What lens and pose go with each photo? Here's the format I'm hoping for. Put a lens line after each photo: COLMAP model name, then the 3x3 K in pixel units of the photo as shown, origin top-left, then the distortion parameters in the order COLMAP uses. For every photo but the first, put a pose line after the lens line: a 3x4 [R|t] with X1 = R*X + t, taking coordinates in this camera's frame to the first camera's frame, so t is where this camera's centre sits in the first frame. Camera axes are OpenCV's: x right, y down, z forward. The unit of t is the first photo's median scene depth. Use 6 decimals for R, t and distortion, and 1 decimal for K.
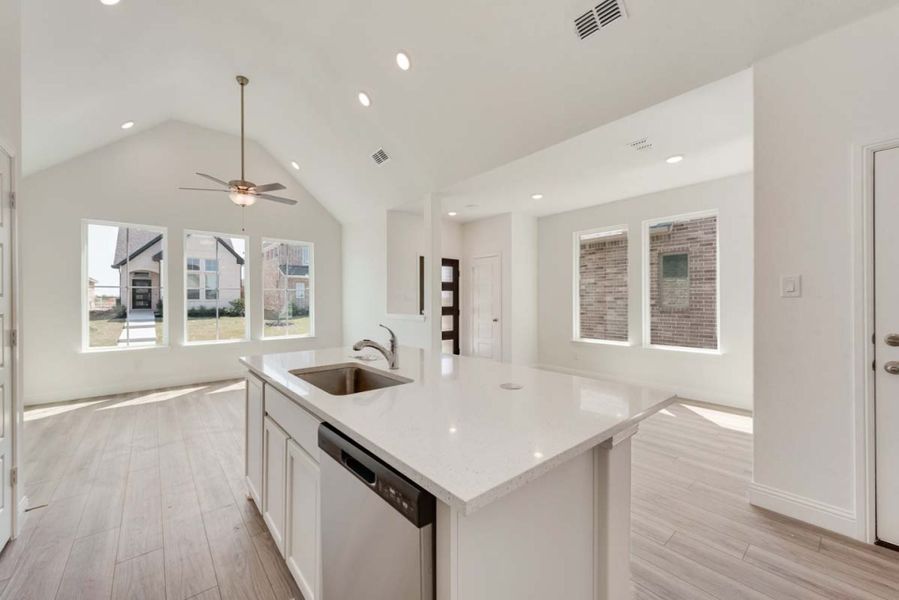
lens RADIAL K [[352.8, 0, 452.4], [0, 352.8, 303.3], [0, 0, 1]] dist [0.014127, -0.002833]
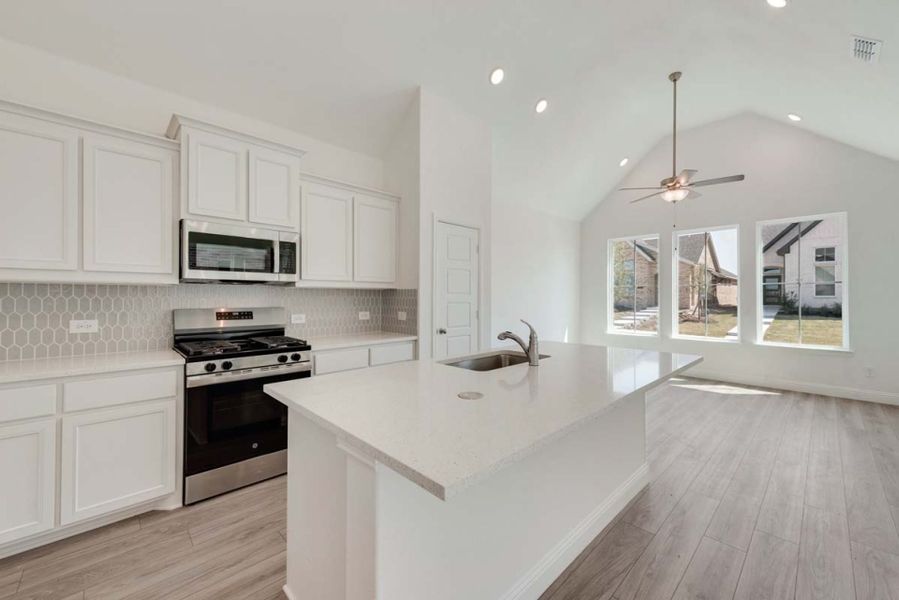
lens RADIAL K [[352.8, 0, 452.5], [0, 352.8, 295.6], [0, 0, 1]] dist [0.014127, -0.002833]
pose [[0.059299, -0.001599, -0.998239, 0.282928], [-0.010077, 0.999947, -0.002200, -0.002131], [0.998189, 0.010190, 0.059280, 0.246563]]
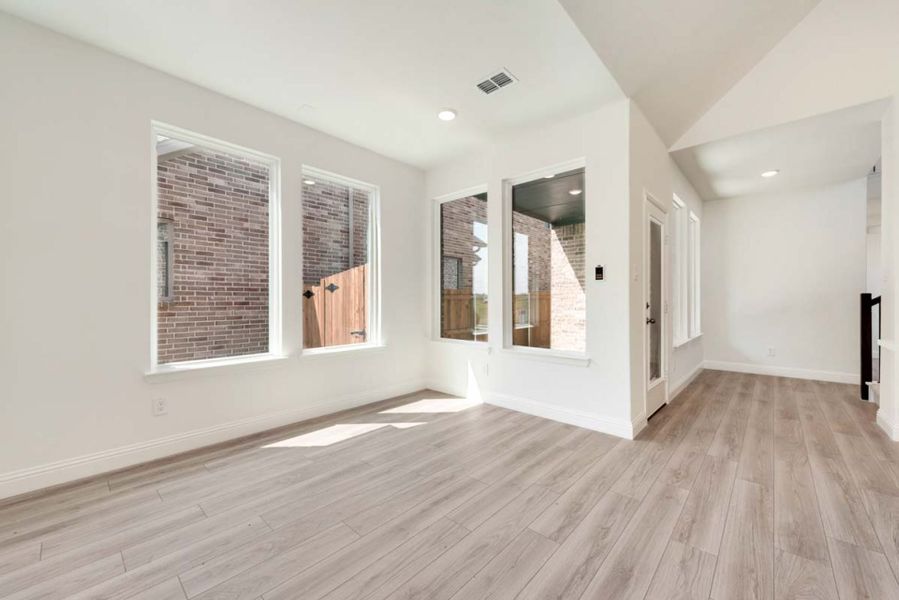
lens RADIAL K [[352.8, 0, 453.8], [0, 352.8, 299.4], [0, 0, 1]] dist [0.014127, -0.002833]
pose [[-0.132580, 0.006713, 0.991150, -0.135759], [0.009948, 0.999936, -0.005441, 0.023258], [-0.991122, 0.009138, -0.132639, 0.711254]]
